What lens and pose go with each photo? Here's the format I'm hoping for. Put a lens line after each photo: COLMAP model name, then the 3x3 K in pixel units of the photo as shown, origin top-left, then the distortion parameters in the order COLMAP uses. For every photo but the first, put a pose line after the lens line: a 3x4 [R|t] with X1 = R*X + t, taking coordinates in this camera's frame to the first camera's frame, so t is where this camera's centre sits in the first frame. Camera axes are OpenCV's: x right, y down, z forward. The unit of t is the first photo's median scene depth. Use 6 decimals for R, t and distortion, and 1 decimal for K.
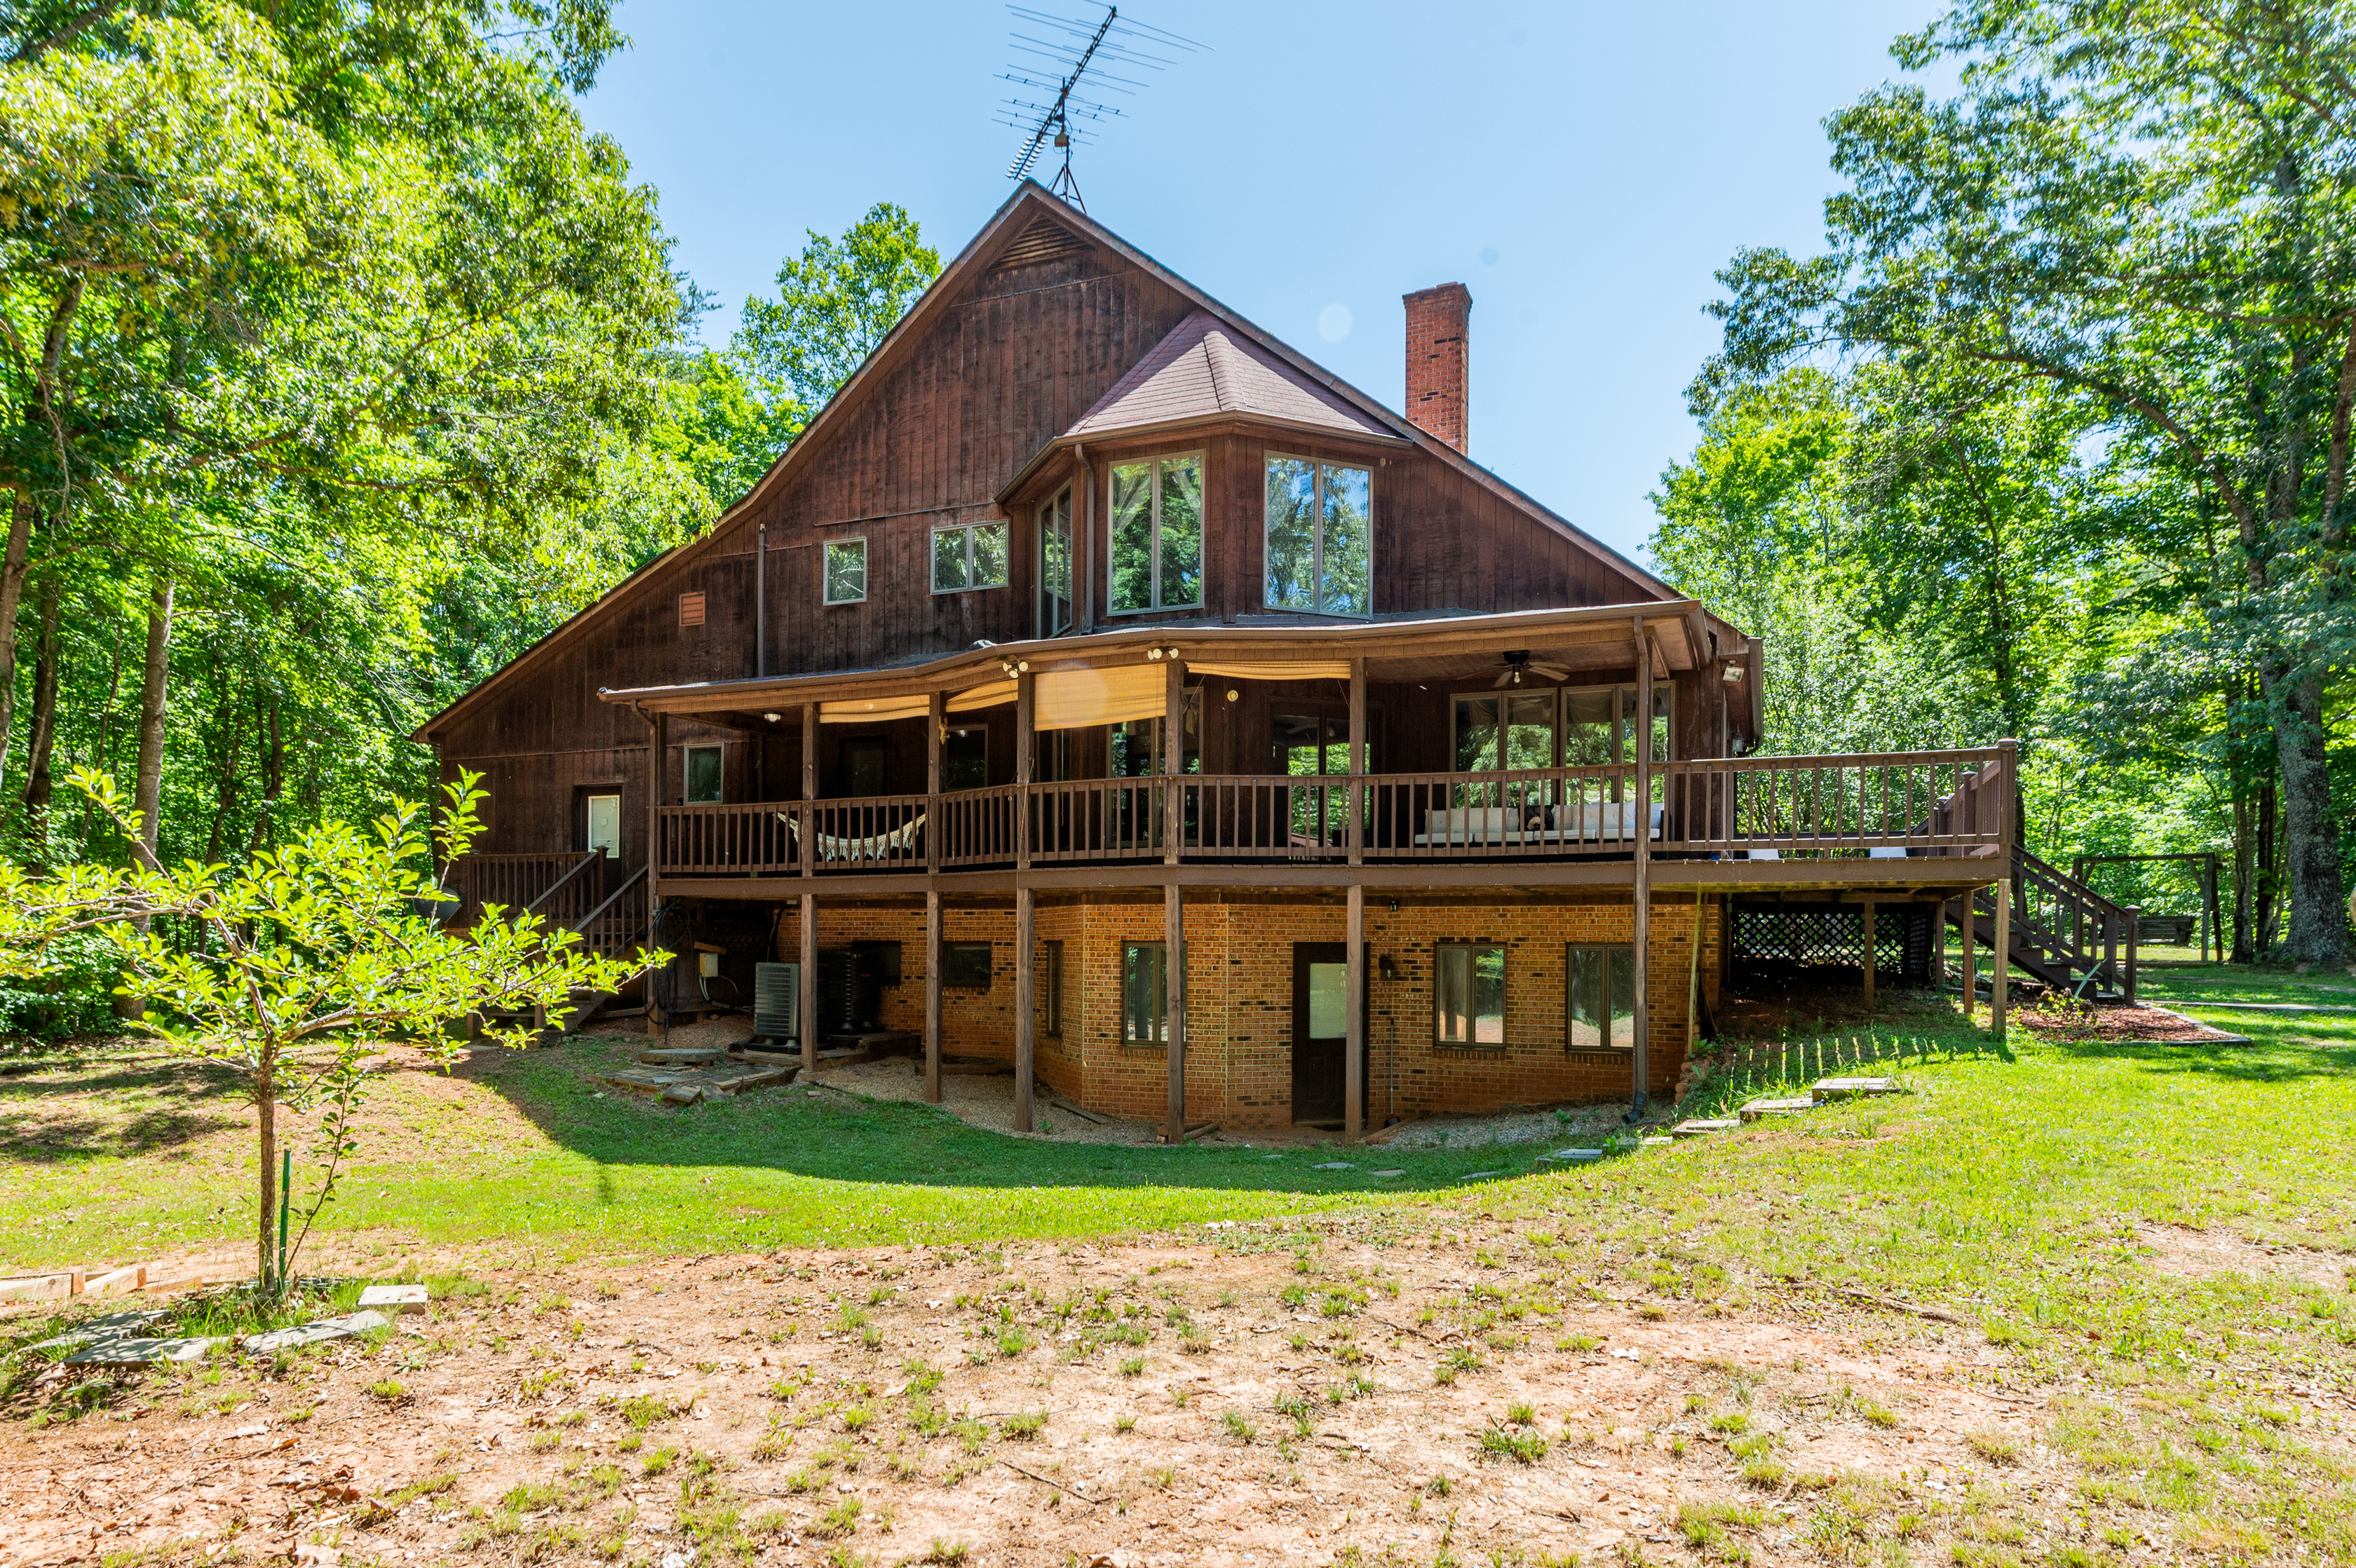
lens RADIAL K [[1212.6, 0, 1180.4], [0, 1212.6, 905.5], [0, 0, 1]] dist [0.001562, -0.001396]
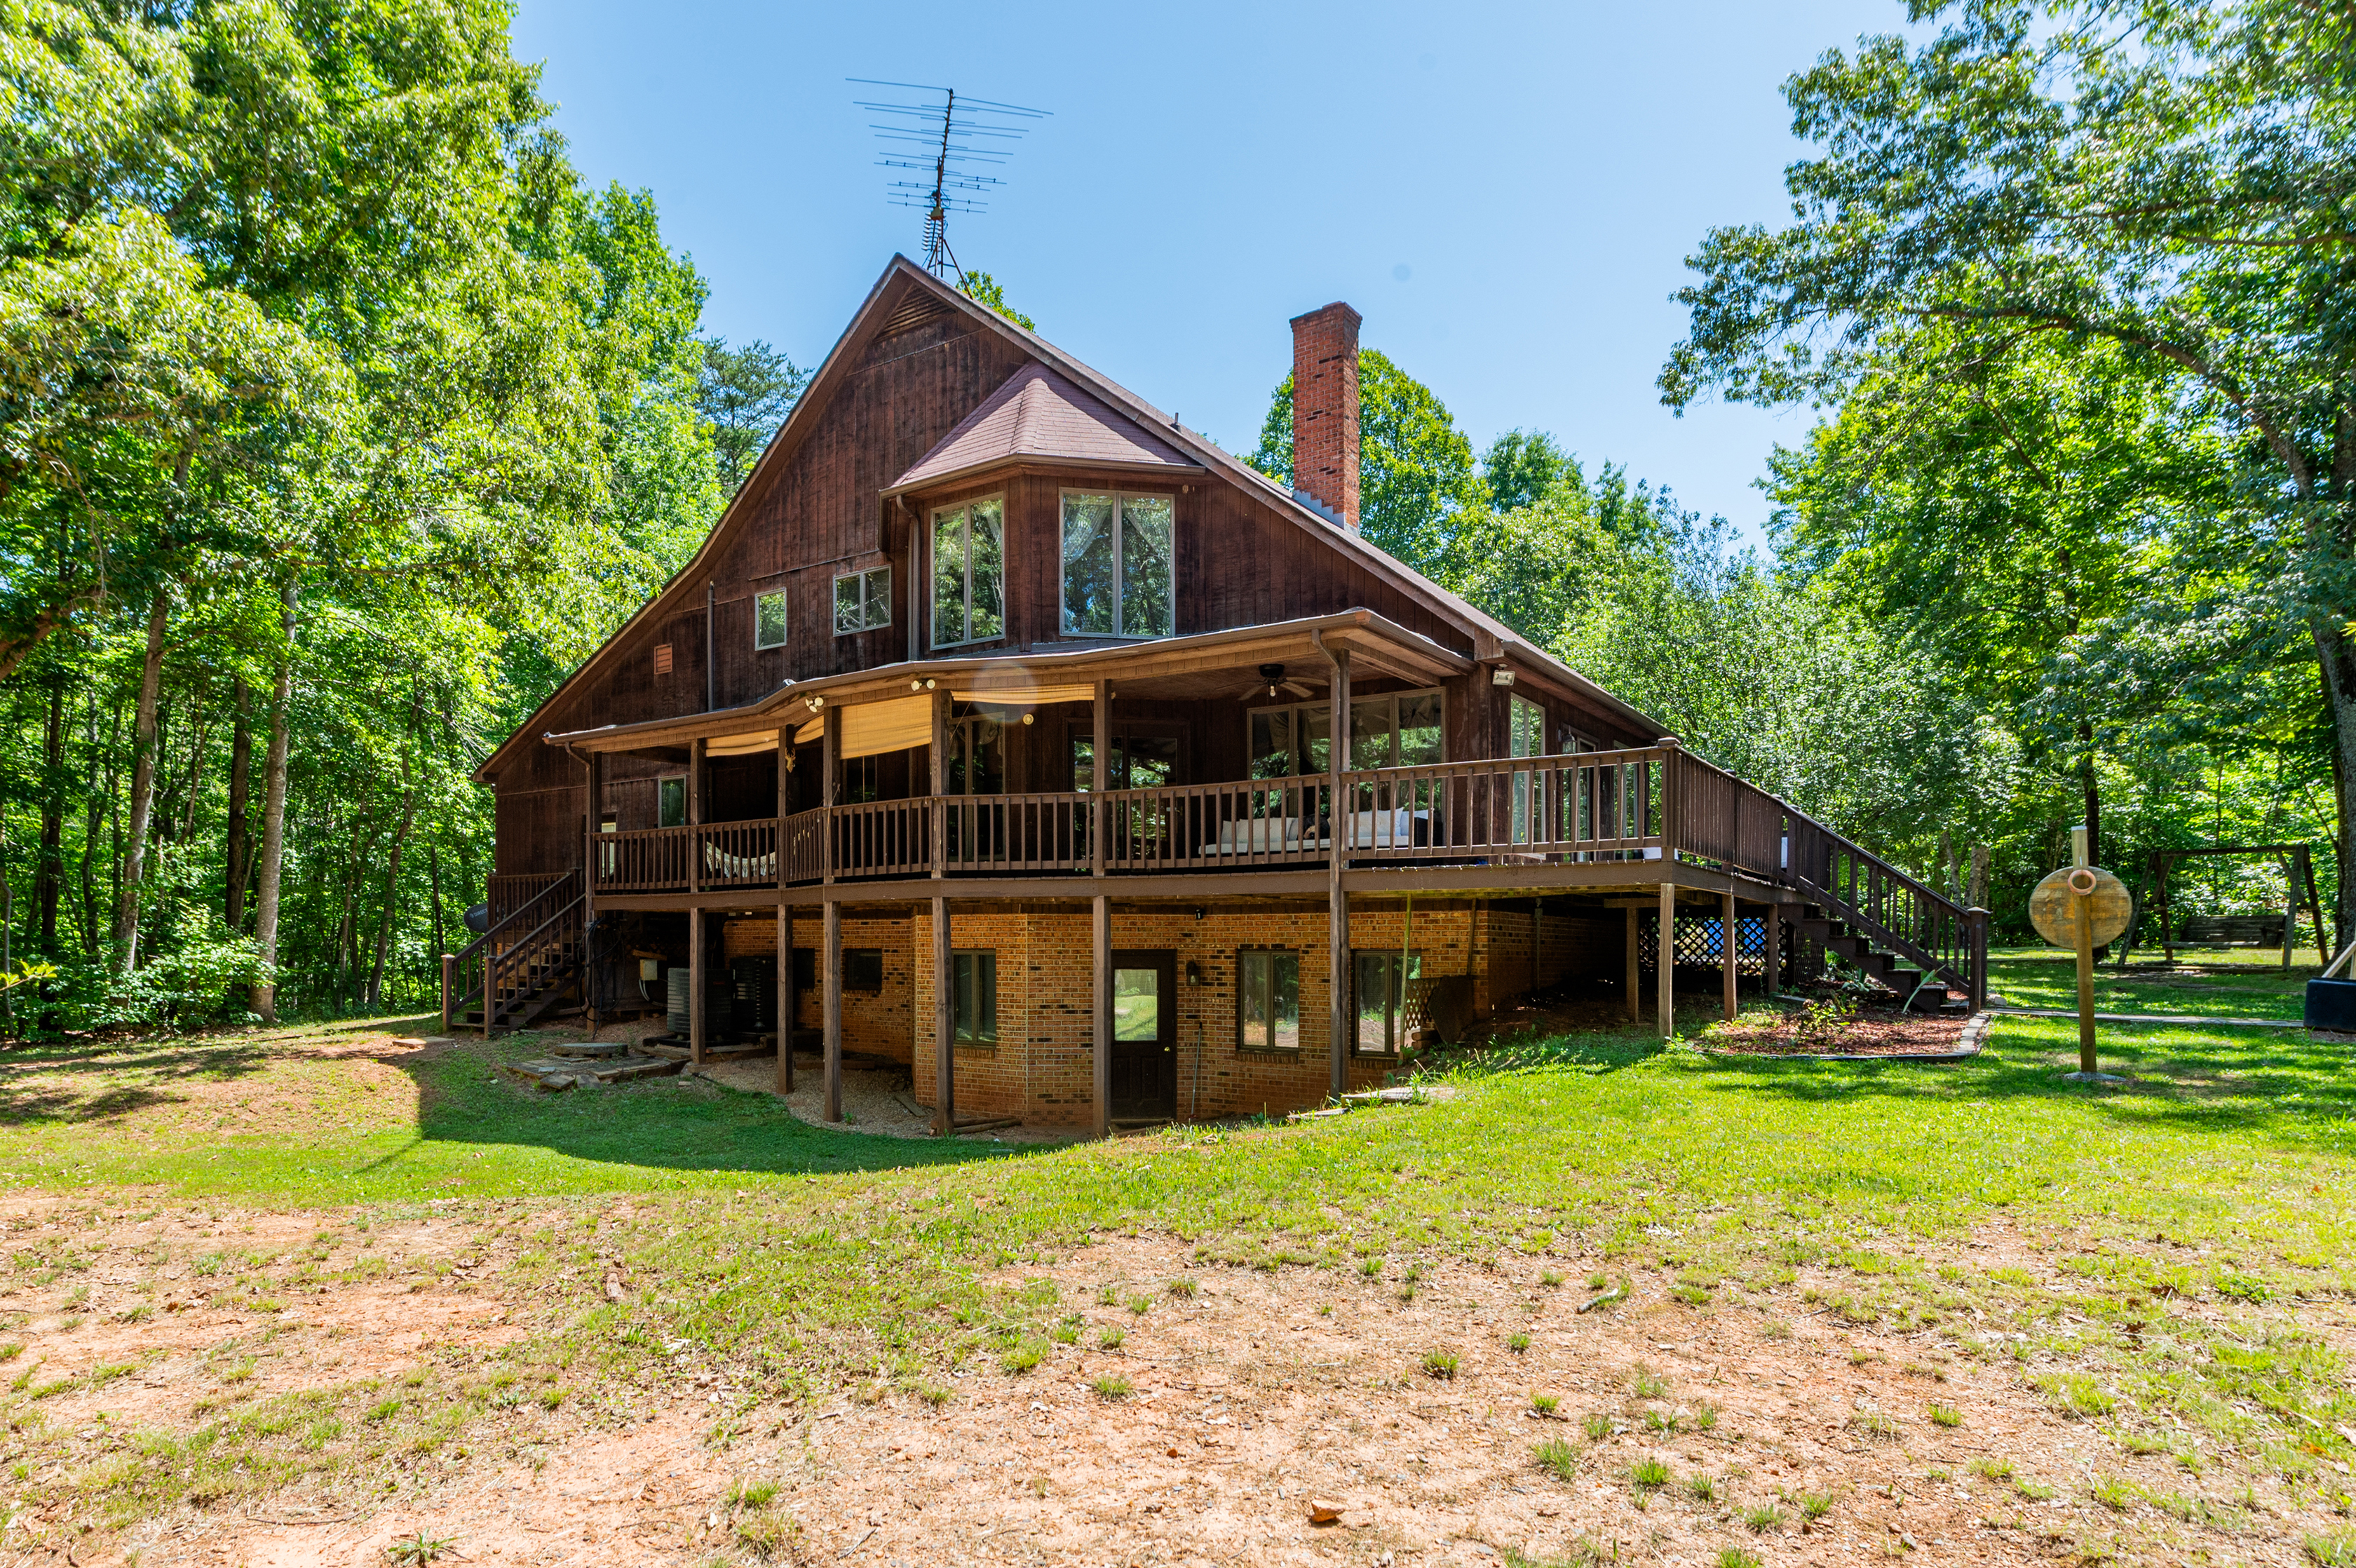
lens RADIAL K [[1163.3, 0, 1173.1], [0, 1163.3, 907.3], [0, 0, 1]] dist [-0.001887, 0.001007]
pose [[0.982058, -0.009465, -0.188339, 0.343518], [0.009019, 0.999954, -0.003224, -0.002405], [0.188361, 0.001468, 0.982099, 0.015828]]
